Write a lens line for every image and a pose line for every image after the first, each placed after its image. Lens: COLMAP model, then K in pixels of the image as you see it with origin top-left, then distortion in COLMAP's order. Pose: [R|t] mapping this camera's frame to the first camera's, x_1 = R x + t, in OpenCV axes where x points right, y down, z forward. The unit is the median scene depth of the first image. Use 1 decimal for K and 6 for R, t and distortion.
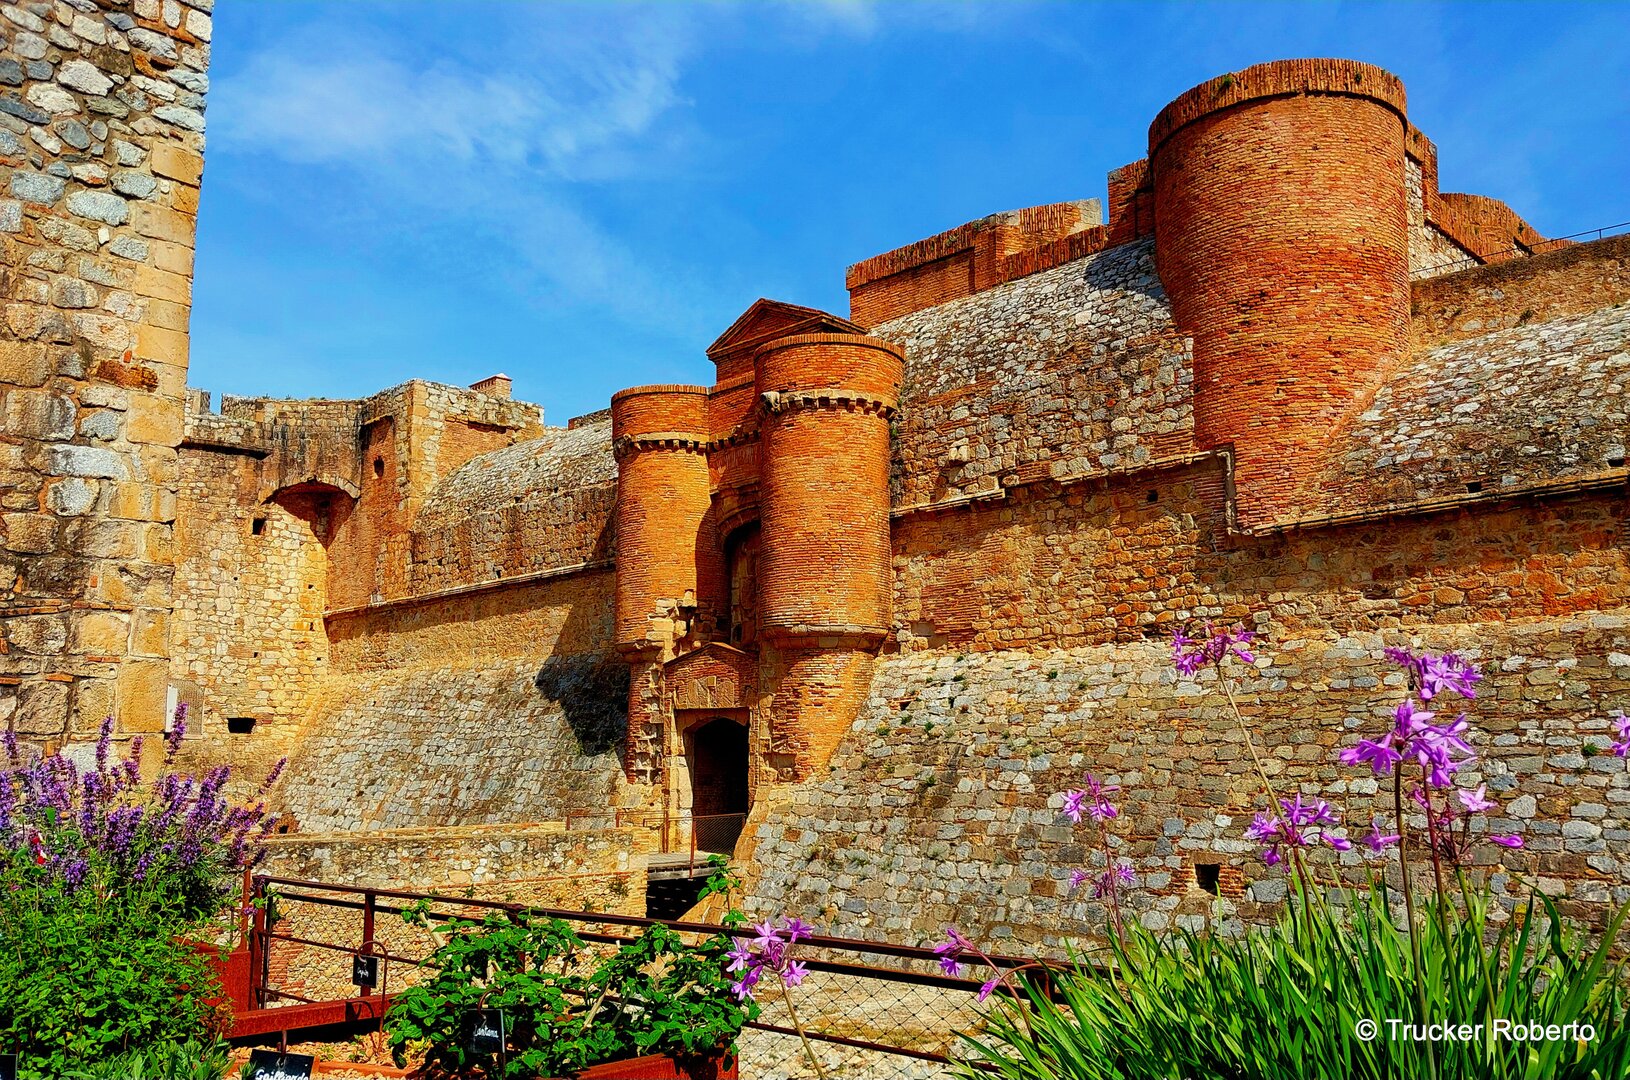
lens RADIAL K [[1282.0, 0, 825.3], [0, 1282.0, 606.3], [0, 0, 1]] dist [0.209459, -0.583679]
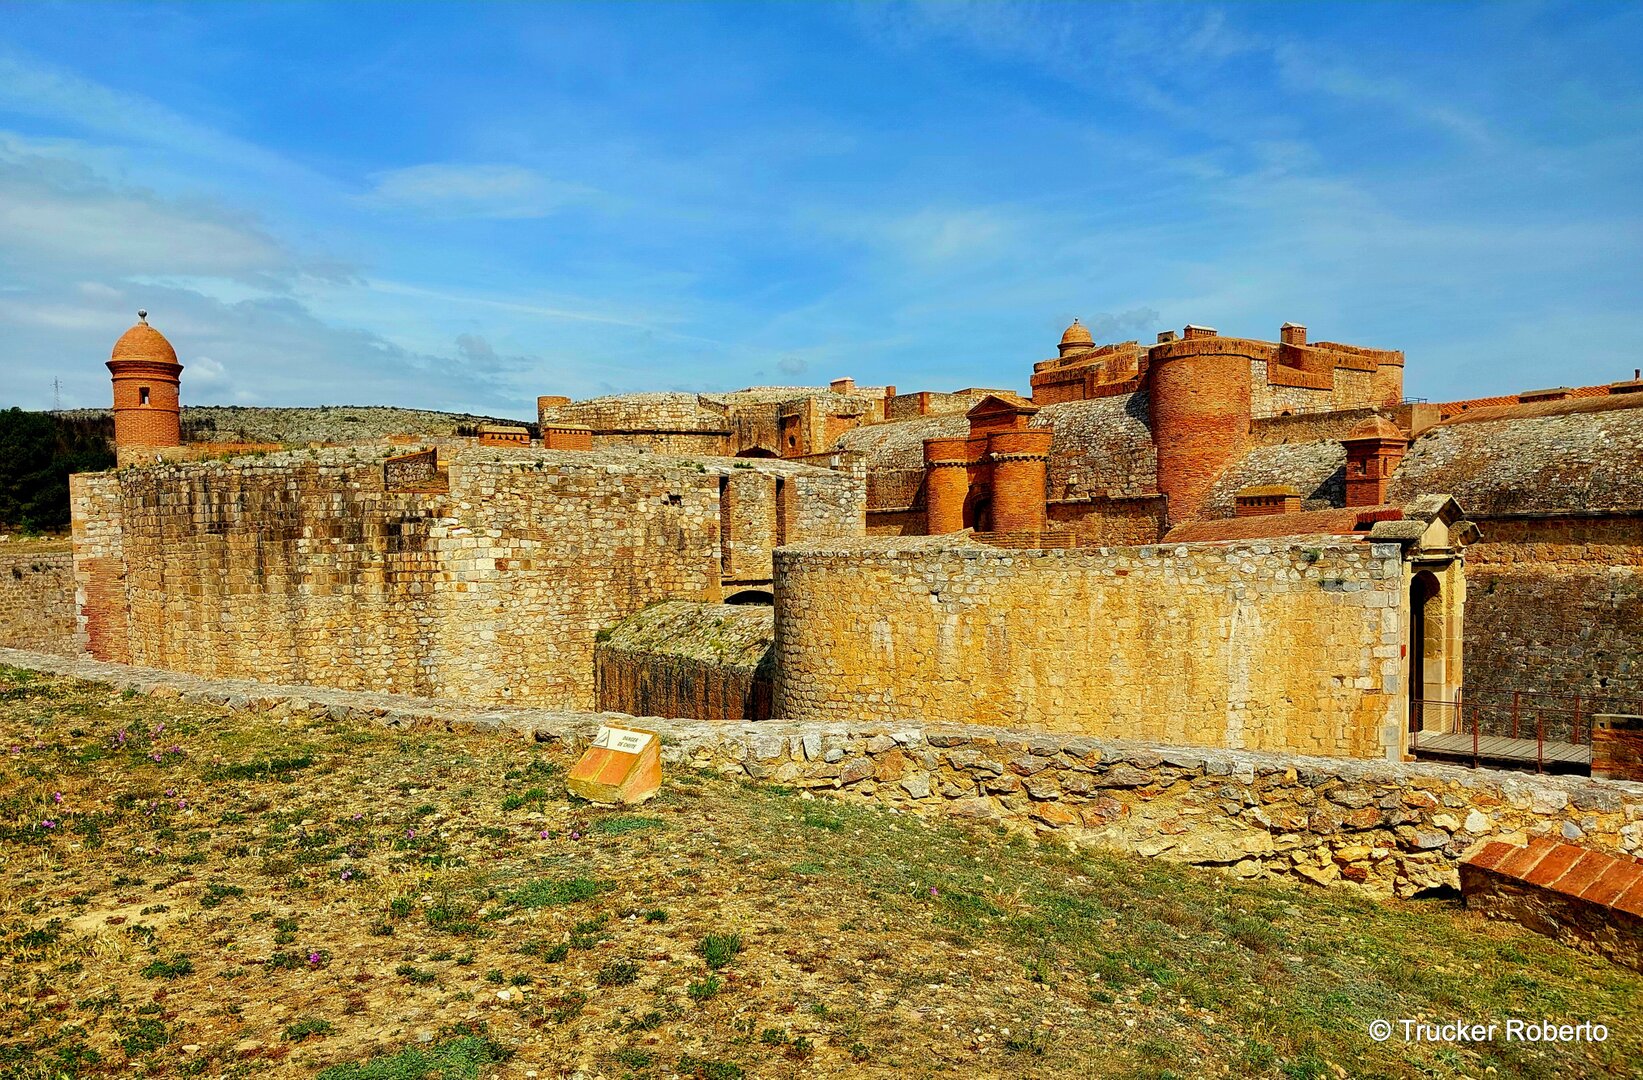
lens RADIAL K [[1336.4, 0, 808.3], [0, 1336.4, 648.5], [0, 0, 1]] dist [0.078209, -0.145831]
pose [[0.979399, -0.001570, -0.201929, 0.121702], [0.042161, 0.979521, 0.196877, -0.317128], [0.197485, -0.201334, 0.959408, -1.516782]]
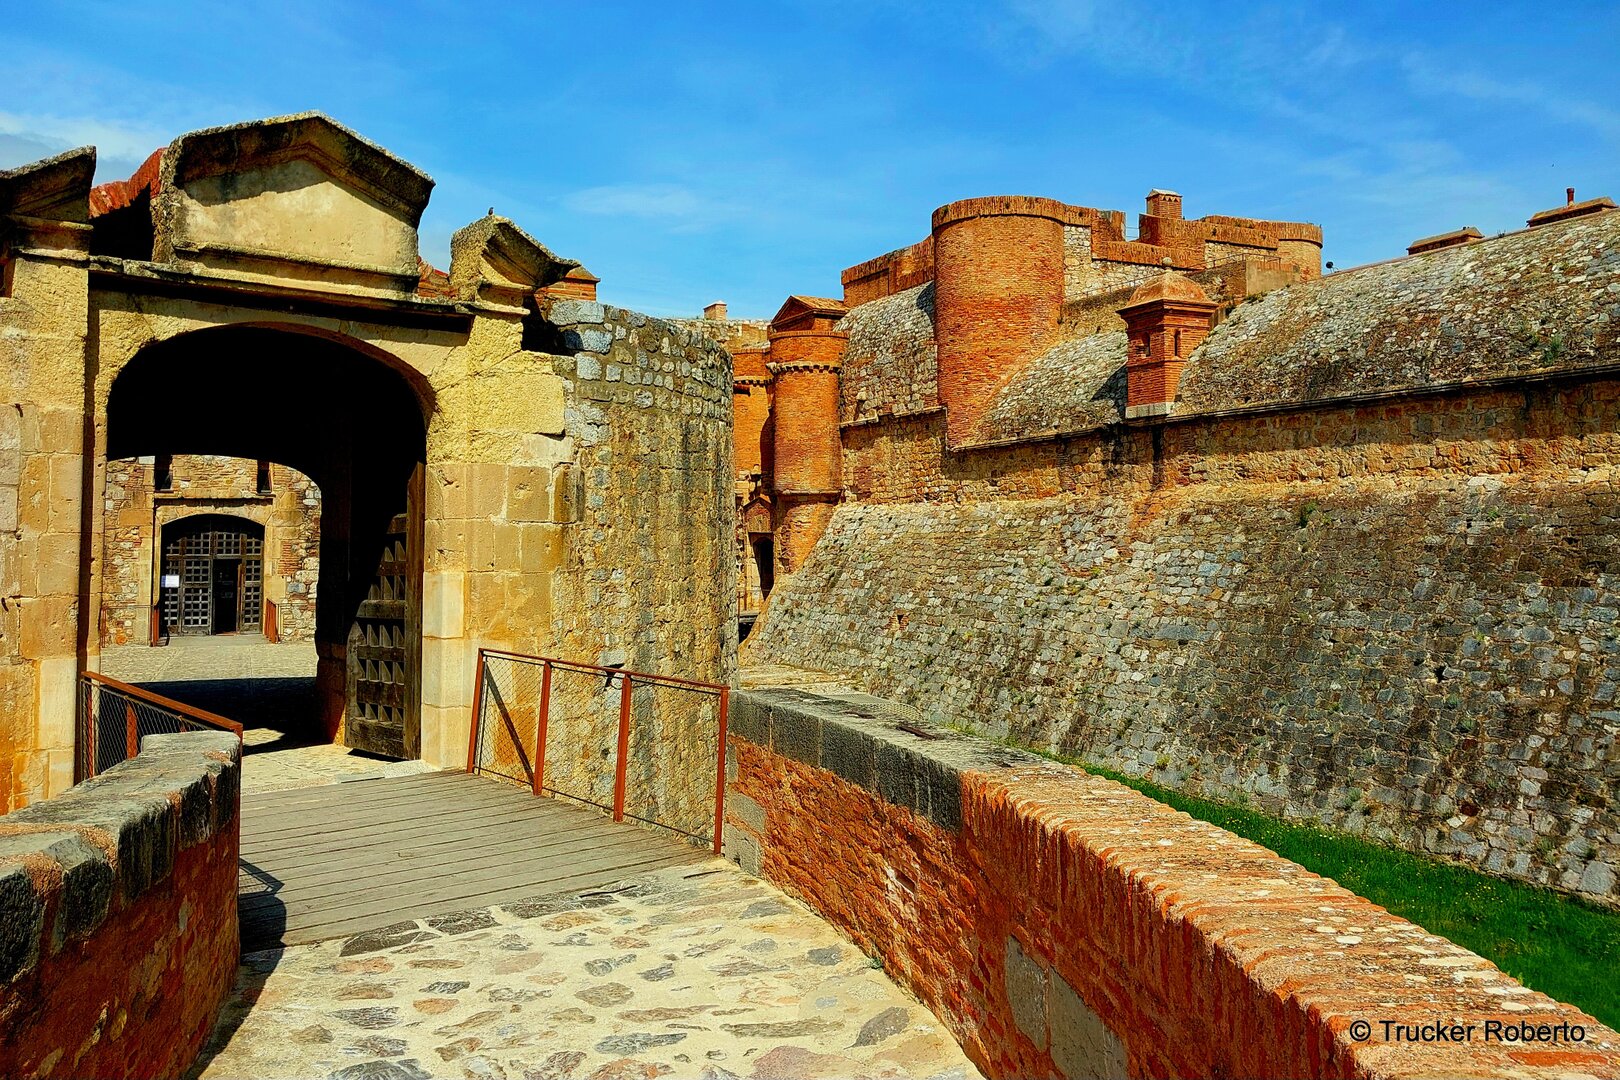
lens RADIAL K [[1287.0, 0, 818.7], [0, 1287.0, 476.8], [0, 0, 1]] dist [0.248940, -0.707176]
pose [[0.945388, -0.020720, -0.325286, 0.626041], [0.045856, 0.996507, 0.069797, -0.131514], [0.322704, -0.080901, 0.943036, -0.739879]]
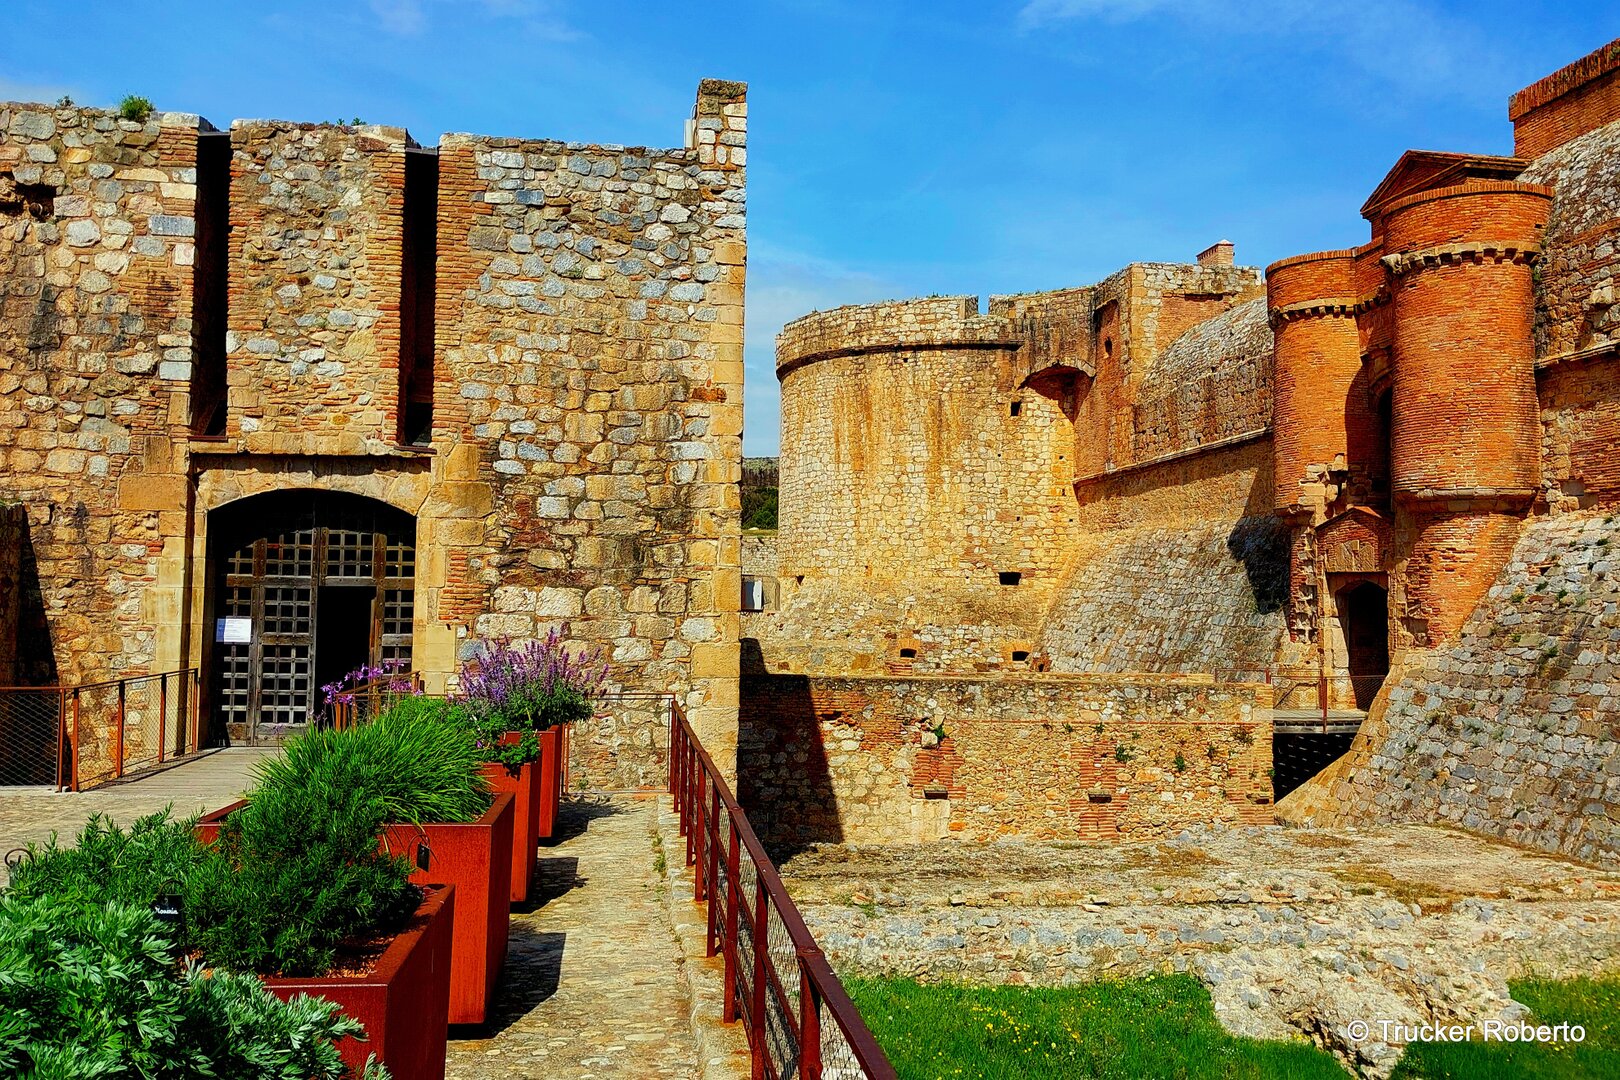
lens RADIAL K [[1323.9, 0, 829.4], [0, 1323.9, 531.1], [0, 0, 1]] dist [0.008375, -0.009929]
pose [[0.804635, -0.022139, -0.593357, 0.212946], [0.062503, 0.996911, 0.047562, -0.030528], [0.590471, -0.075356, 0.803533, -0.090986]]
